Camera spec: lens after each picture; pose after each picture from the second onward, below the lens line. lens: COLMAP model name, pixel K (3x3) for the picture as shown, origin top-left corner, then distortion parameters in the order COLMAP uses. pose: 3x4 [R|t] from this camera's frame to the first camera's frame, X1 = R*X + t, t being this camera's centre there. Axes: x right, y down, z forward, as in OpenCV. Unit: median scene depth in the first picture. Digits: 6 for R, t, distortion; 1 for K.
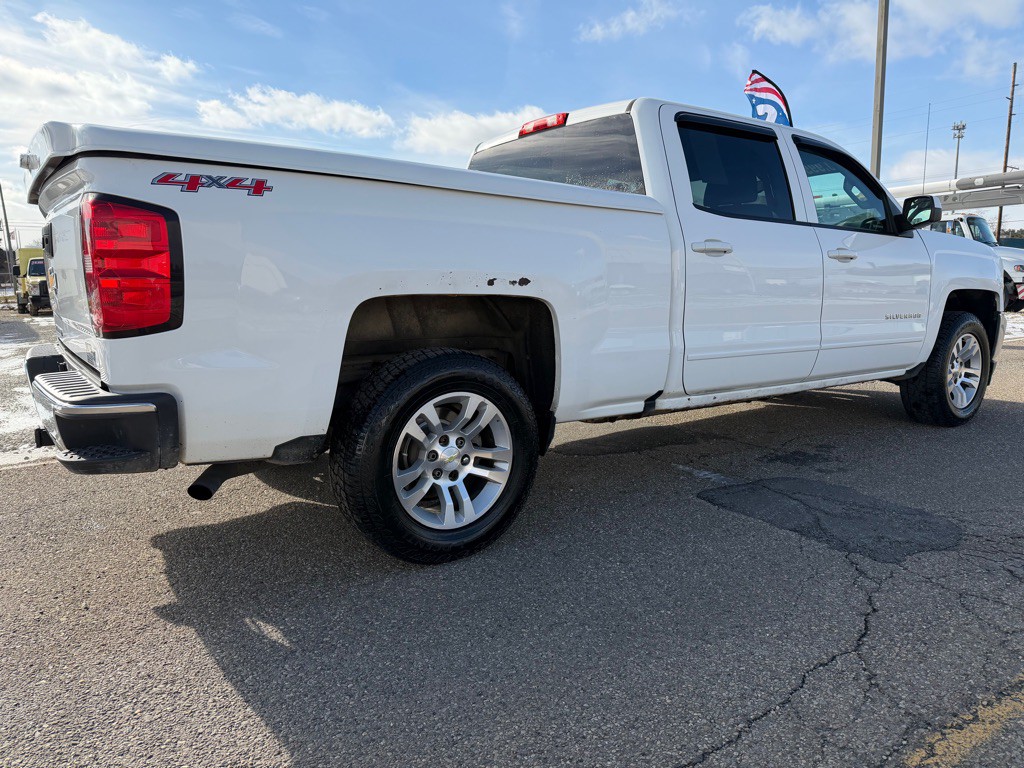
lens RADIAL K [[721.9, 0, 509.3], [0, 721.9, 384.0], [0, 0, 1]] dist [0.048917, -0.057990]
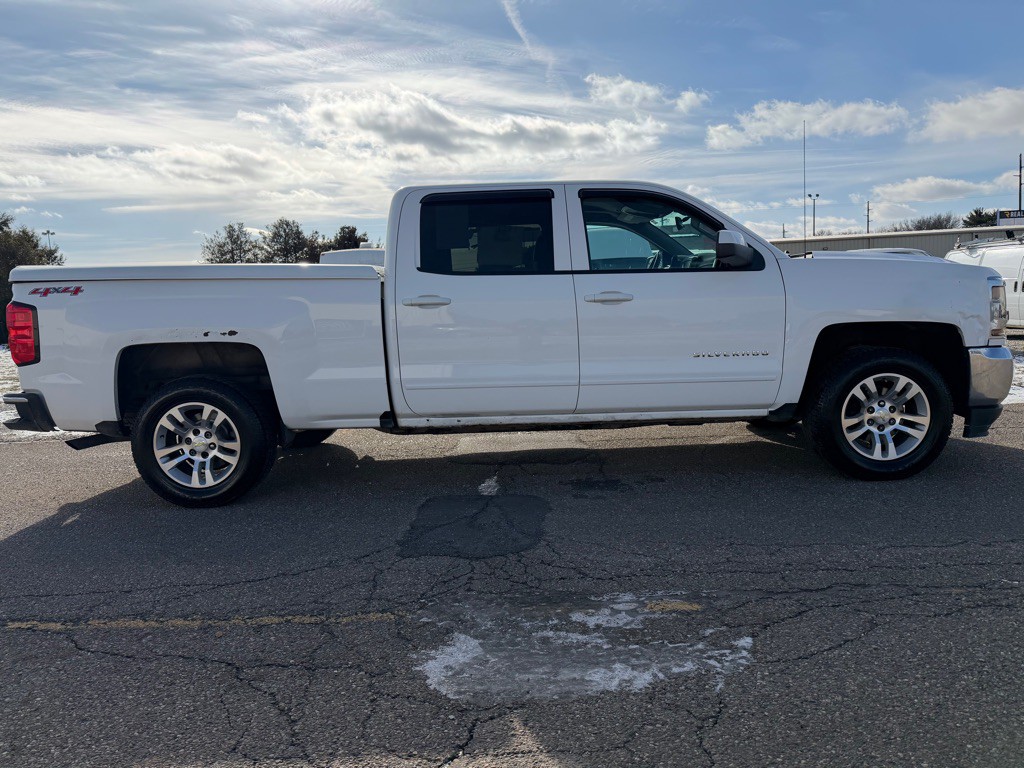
lens RADIAL K [[721.9, 0, 538.4], [0, 721.9, 382.7], [0, 0, 1]] dist [0.048917, -0.057990]
pose [[0.811397, 0.039243, -0.583176, 1.020627], [-0.049444, 0.998776, -0.001585, -0.046195], [0.582400, 0.030121, 0.812344, 0.077884]]
